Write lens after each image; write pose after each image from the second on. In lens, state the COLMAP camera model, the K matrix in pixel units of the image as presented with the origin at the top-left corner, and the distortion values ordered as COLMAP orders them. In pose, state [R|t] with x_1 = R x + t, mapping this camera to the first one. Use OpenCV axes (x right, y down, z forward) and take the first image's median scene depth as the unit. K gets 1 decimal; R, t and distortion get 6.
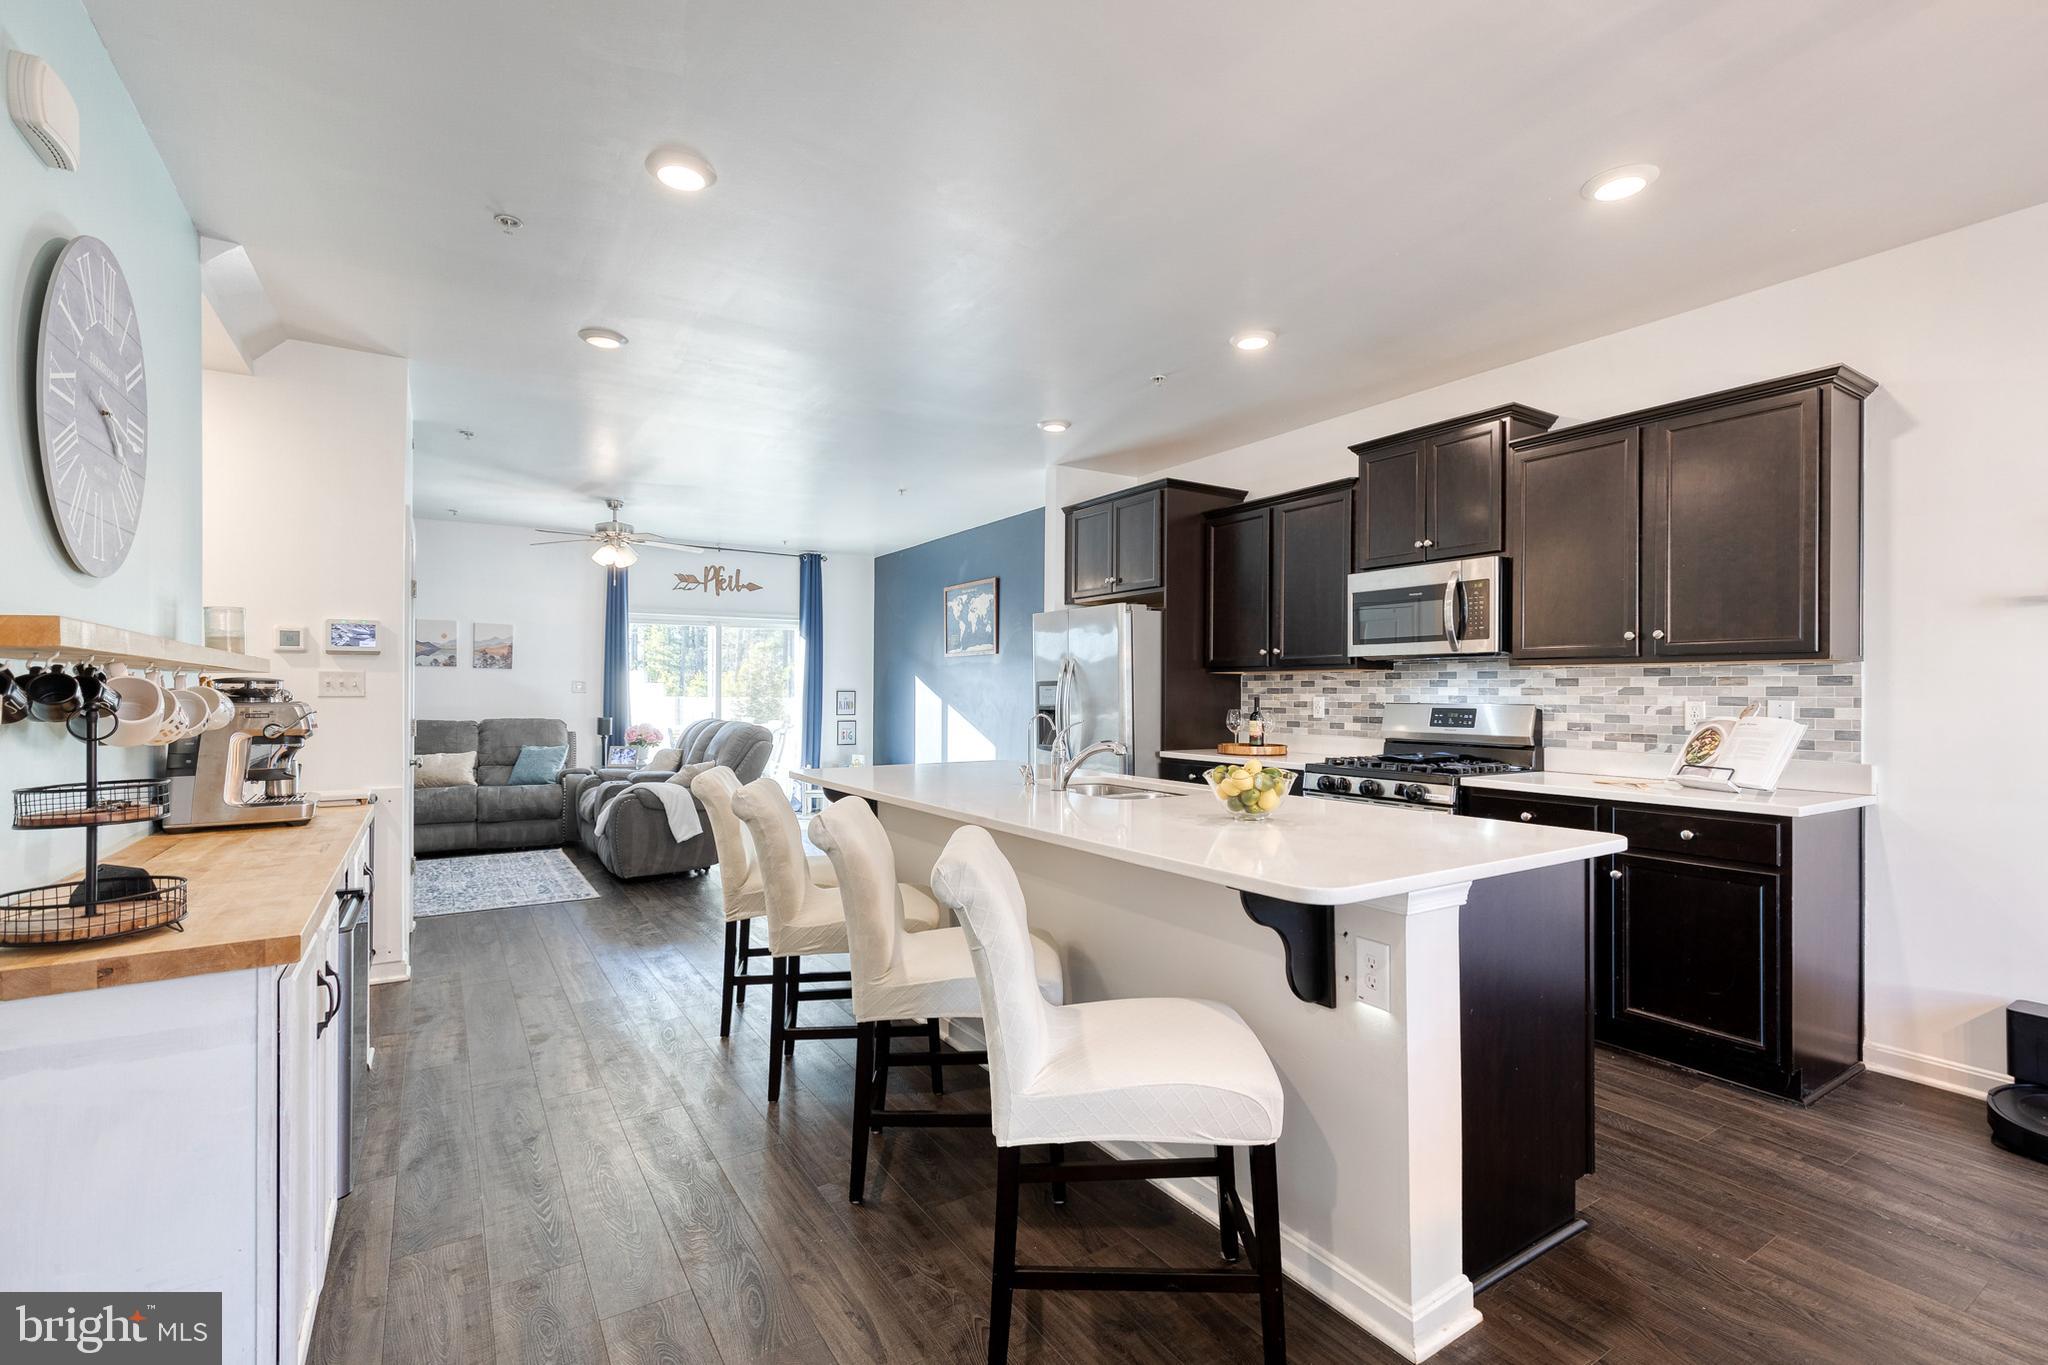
lens RADIAL K [[926.4, 0, 1036.3], [0, 926.4, 674.6], [0, 0, 1]] dist [-0.001629, 0.000065]
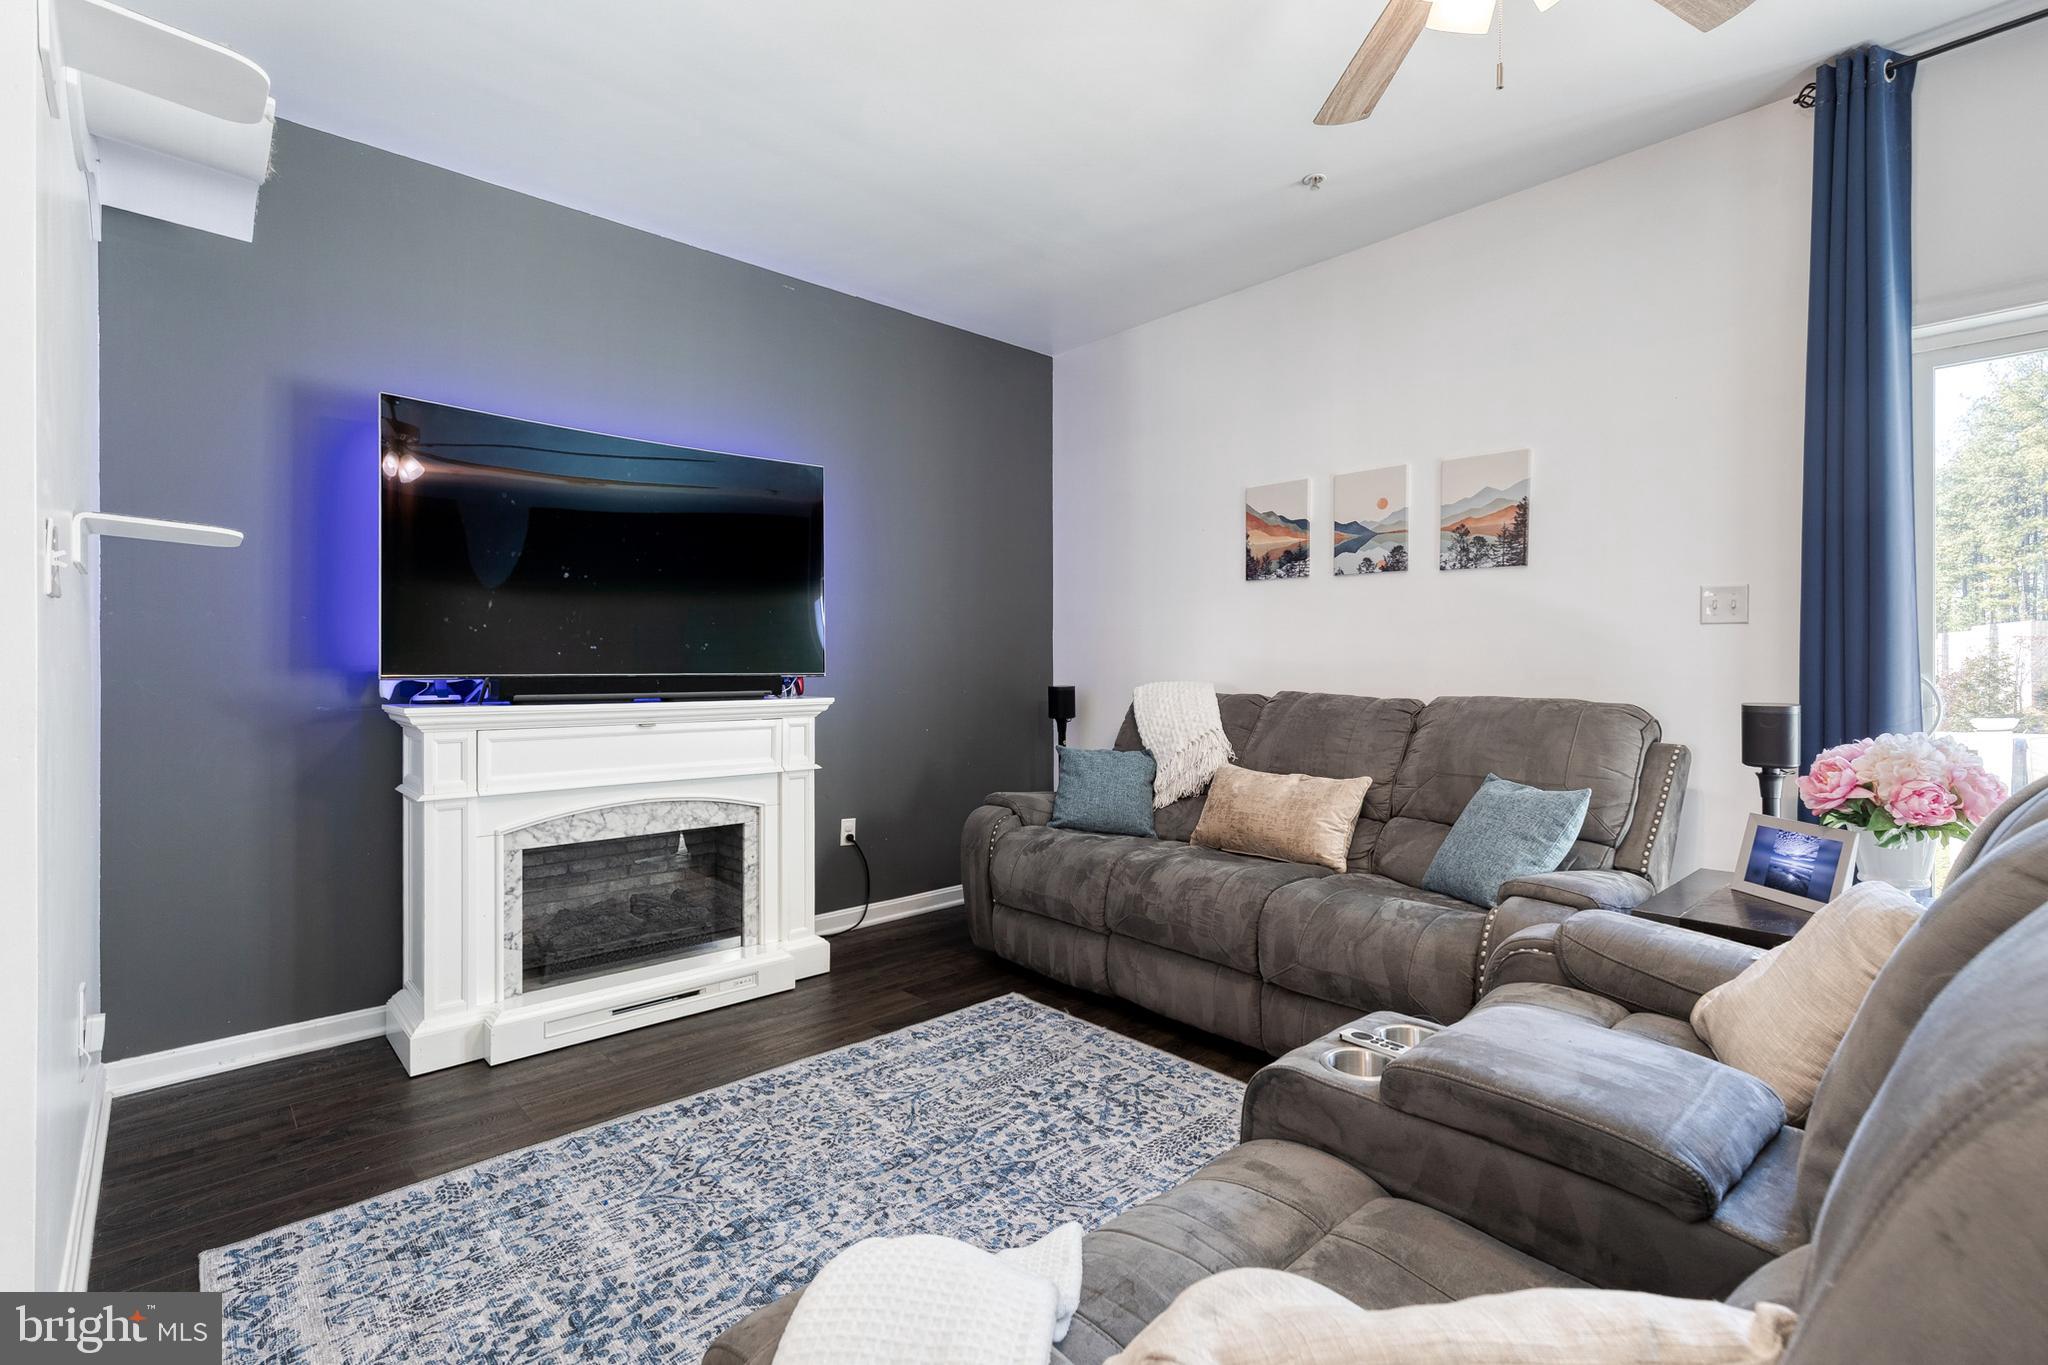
lens RADIAL K [[926.4, 0, 1036.3], [0, 926.4, 674.6], [0, 0, 1]] dist [-0.001629, 0.000065]
pose [[0.175022, 0.006027, -0.984546, -0.237557], [0.017221, 0.999810, 0.009182, 0.032306], [0.984414, -0.018562, 0.174885, 0.761540]]
